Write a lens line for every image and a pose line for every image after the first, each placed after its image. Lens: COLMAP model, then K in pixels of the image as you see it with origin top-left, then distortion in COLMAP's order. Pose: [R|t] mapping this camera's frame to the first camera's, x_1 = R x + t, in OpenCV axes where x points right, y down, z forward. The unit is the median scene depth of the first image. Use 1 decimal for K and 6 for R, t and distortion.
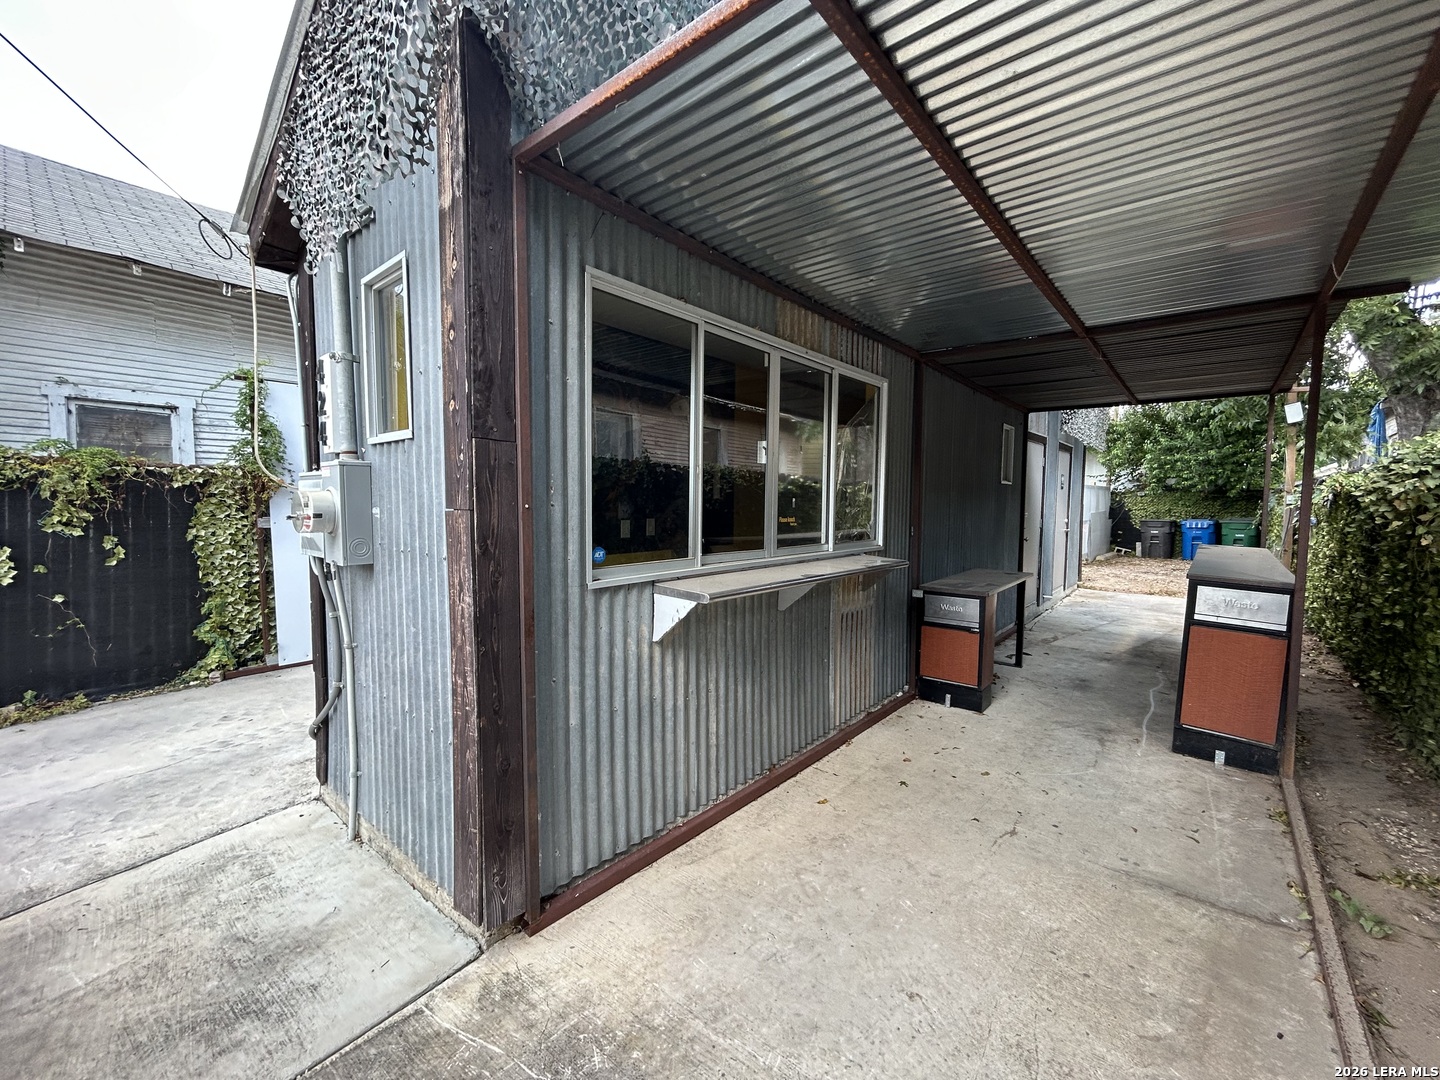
lens RADIAL K [[579.3, 0, 719.3], [0, 579.3, 535.7], [0, 0, 1]] dist [0.000357, 0.000051]
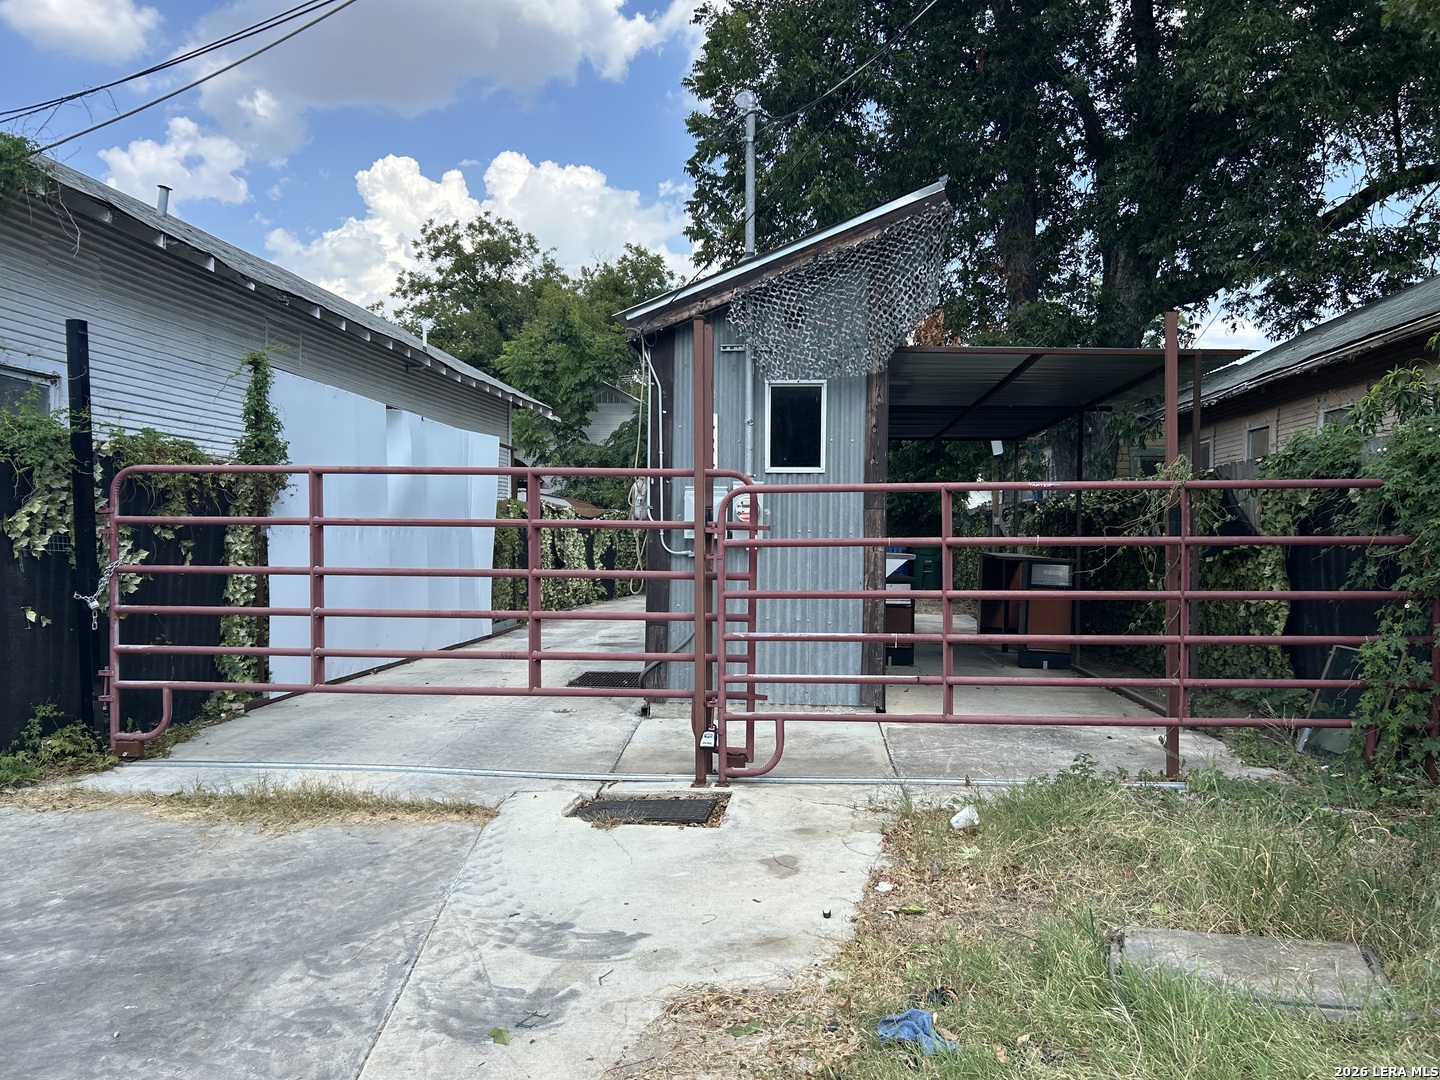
lens RADIAL K [[1130.3, 0, 716.9], [0, 1130.3, 573.6], [0, 0, 1]] dist [0.040150, -0.053545]
pose [[0.810870, -0.020452, 0.584869, -1.860351], [0.031931, 0.999447, -0.009320, 0.118239], [-0.584355, 0.026233, 0.811074, -1.140560]]
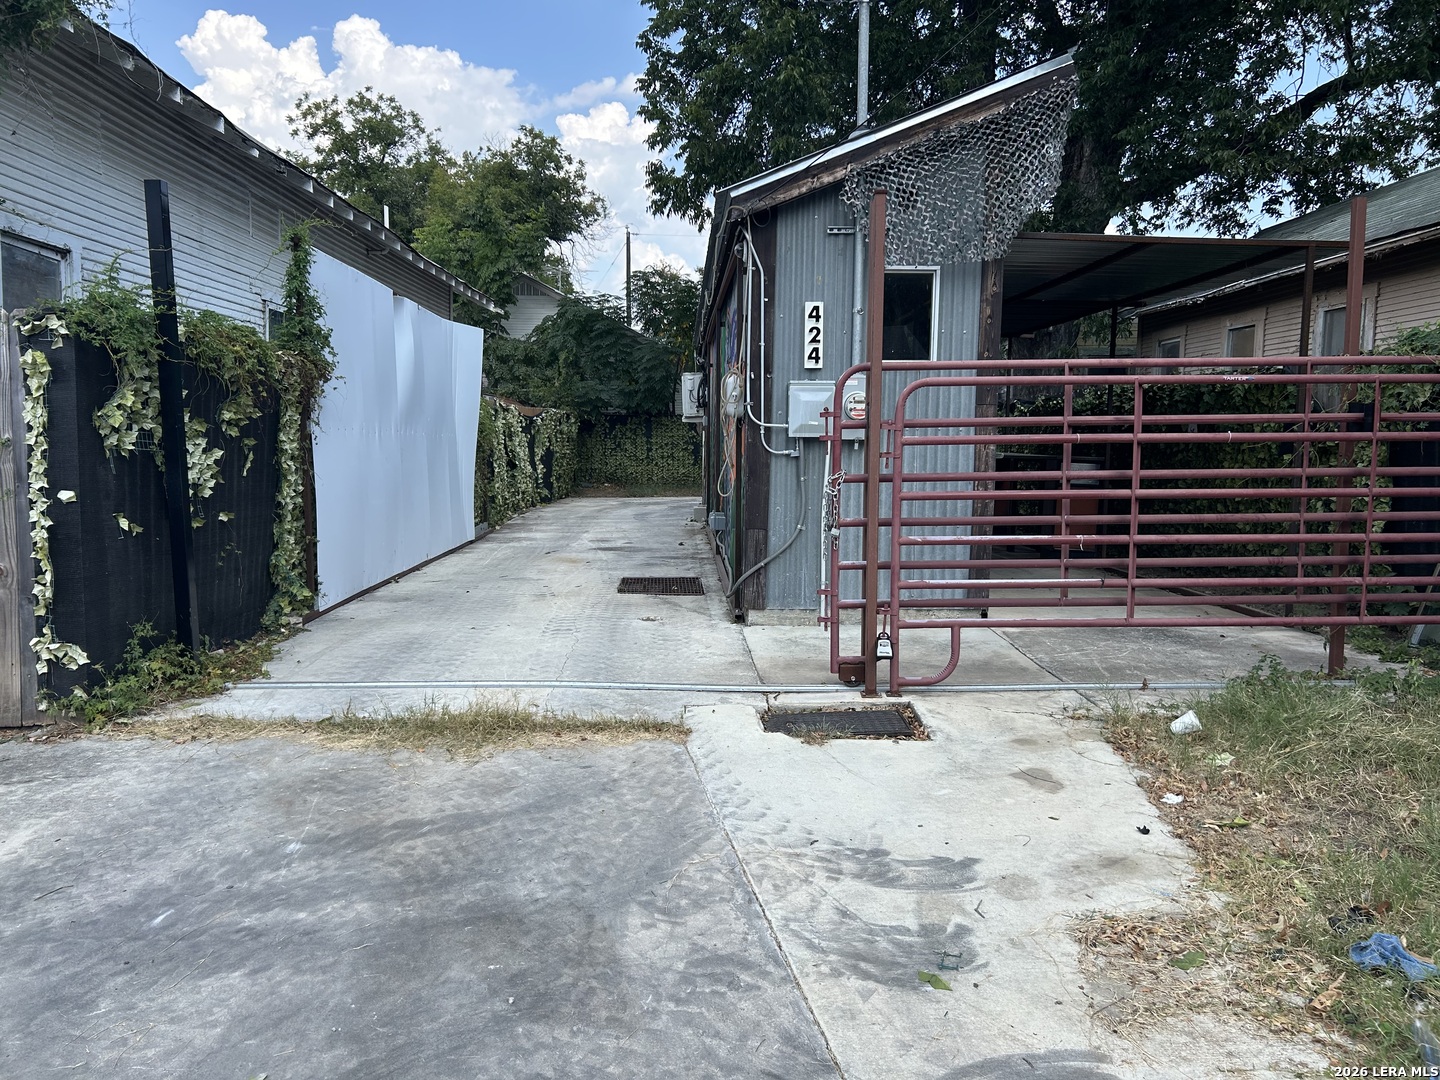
lens RADIAL K [[1130.3, 0, 716.9], [0, 1130.3, 573.6], [0, 0, 1]] dist [0.040150, -0.053545]
pose [[0.743621, -0.081619, 0.663601, -2.138297], [0.036717, 0.996008, 0.081358, 0.104094], [-0.667593, -0.036134, 0.743649, -0.767392]]
